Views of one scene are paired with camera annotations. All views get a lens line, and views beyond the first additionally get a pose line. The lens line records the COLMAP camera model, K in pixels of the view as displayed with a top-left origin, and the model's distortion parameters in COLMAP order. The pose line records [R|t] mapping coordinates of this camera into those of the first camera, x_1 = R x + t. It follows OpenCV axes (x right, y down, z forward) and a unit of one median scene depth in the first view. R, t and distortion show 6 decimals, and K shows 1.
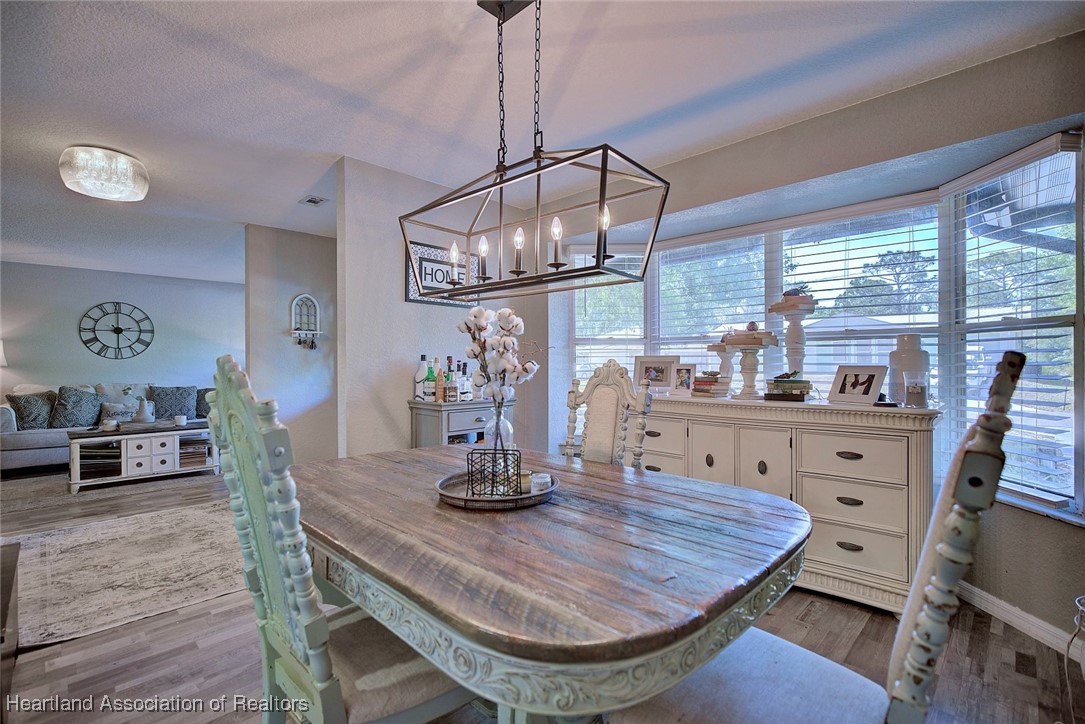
lens RADIAL K [[489.3, 0, 537.2], [0, 489.3, 365.4], [0, 0, 1]] dist [0.002773, 0.000991]
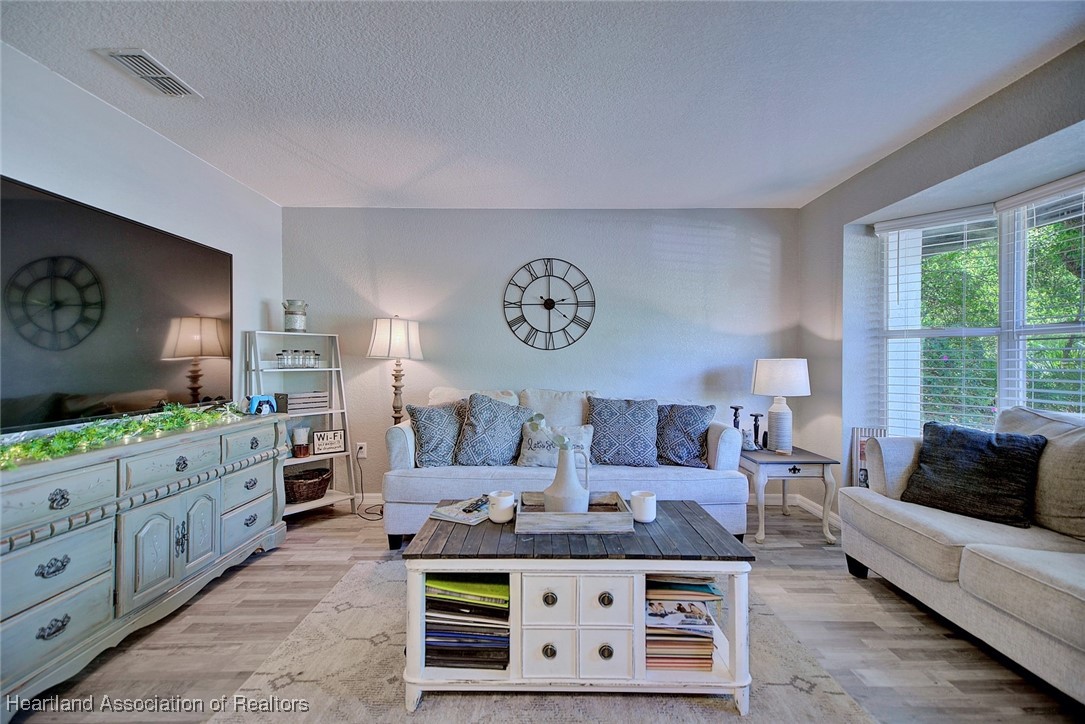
lens RADIAL K [[489.3, 0, 539.3], [0, 489.3, 361.8], [0, 0, 1]] dist [0.002773, 0.000991]
pose [[0.704809, 0.002669, -0.709393, -0.454687], [-0.006950, 0.999971, -0.003142, 0.004434], [0.709364, 0.007145, 0.704807, 0.595617]]
